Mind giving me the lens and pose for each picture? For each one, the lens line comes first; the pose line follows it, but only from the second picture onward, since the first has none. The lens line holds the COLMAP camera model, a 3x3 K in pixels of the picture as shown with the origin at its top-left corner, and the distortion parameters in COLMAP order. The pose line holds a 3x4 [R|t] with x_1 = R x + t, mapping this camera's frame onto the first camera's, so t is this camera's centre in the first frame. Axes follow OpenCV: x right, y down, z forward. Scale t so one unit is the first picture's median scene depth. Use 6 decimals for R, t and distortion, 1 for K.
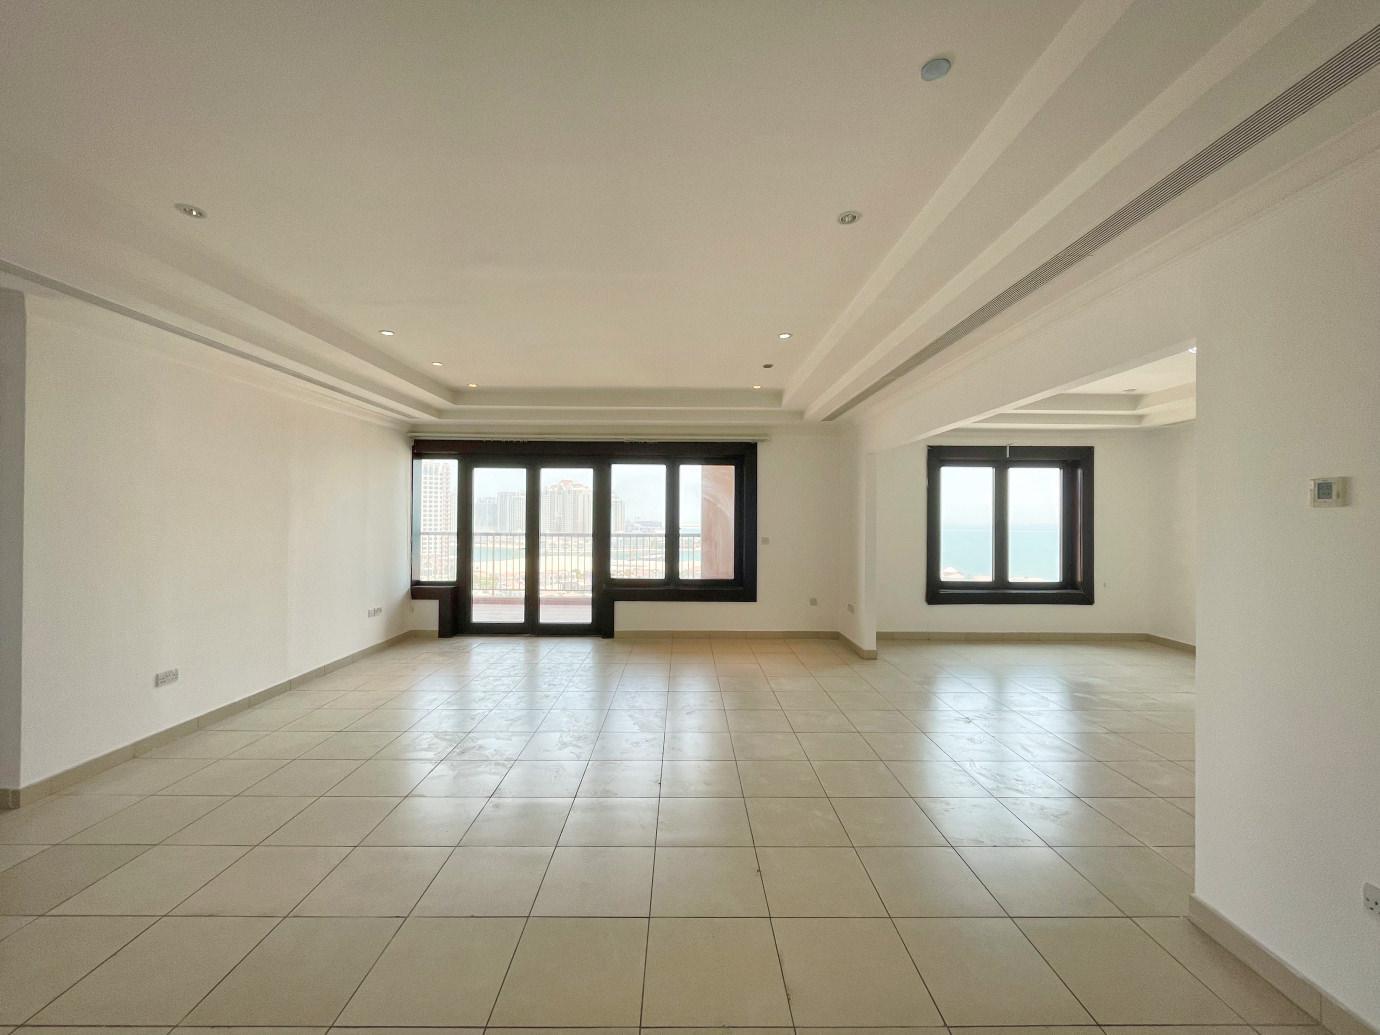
lens RADIAL K [[559.7, 0, 686.0], [0, 559.7, 511.9], [0, 0, 1]] dist [-0.000557, 0.000018]
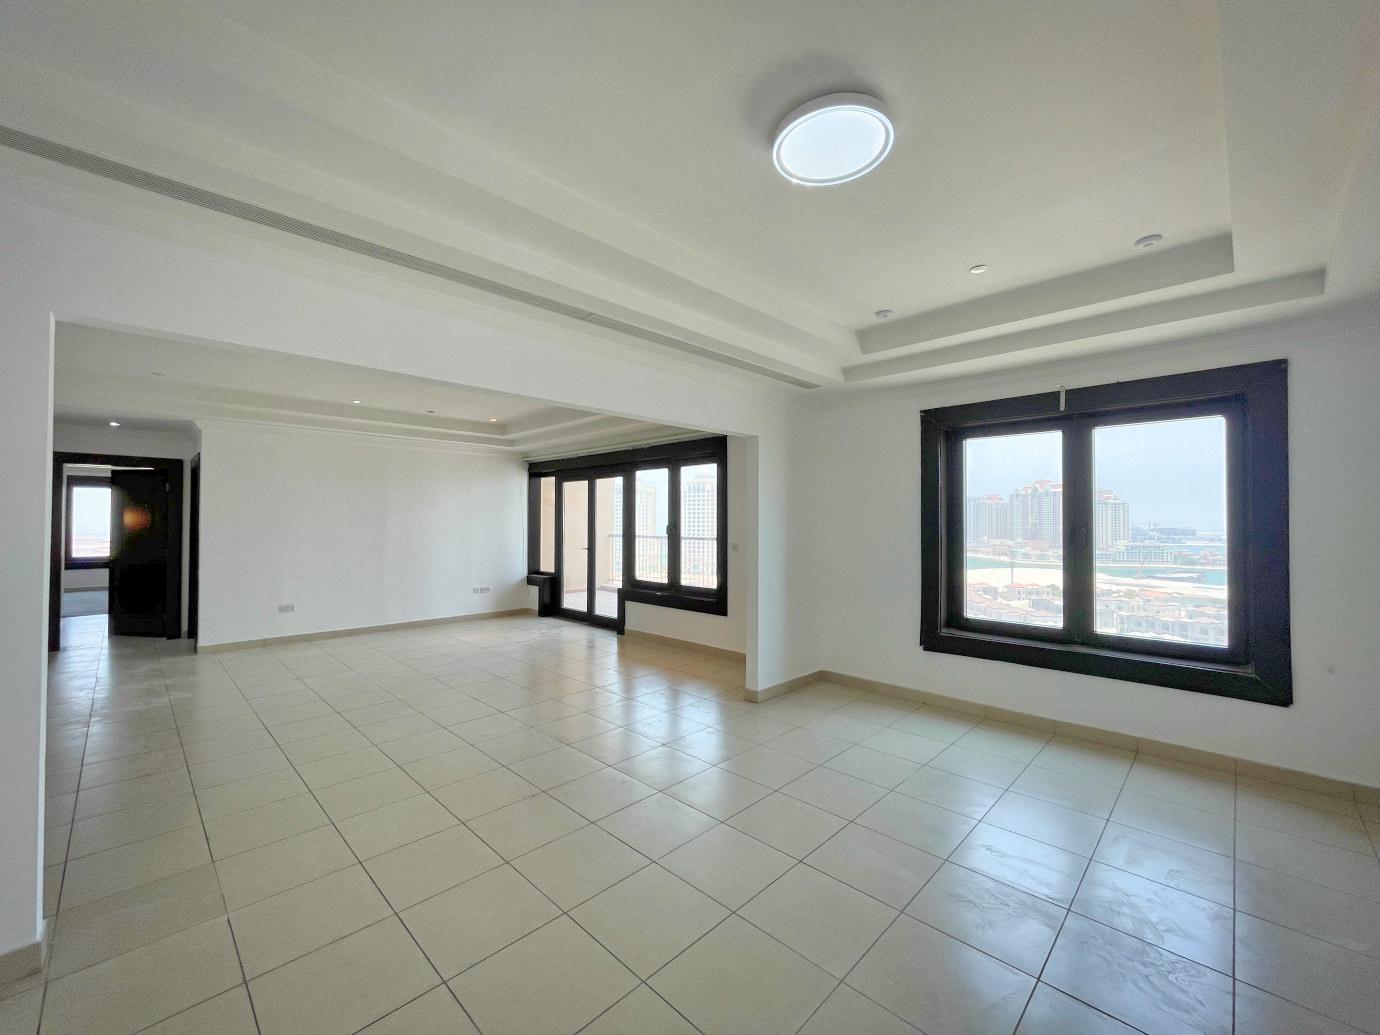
lens RADIAL K [[559.7, 0, 686.0], [0, 559.7, 511.9], [0, 0, 1]] dist [-0.000557, 0.000018]
pose [[0.704427, -0.018292, -0.709541, 0.690918], [0.009854, 0.999824, -0.015992, 0.009938], [0.709709, 0.004273, 0.704482, 0.328057]]
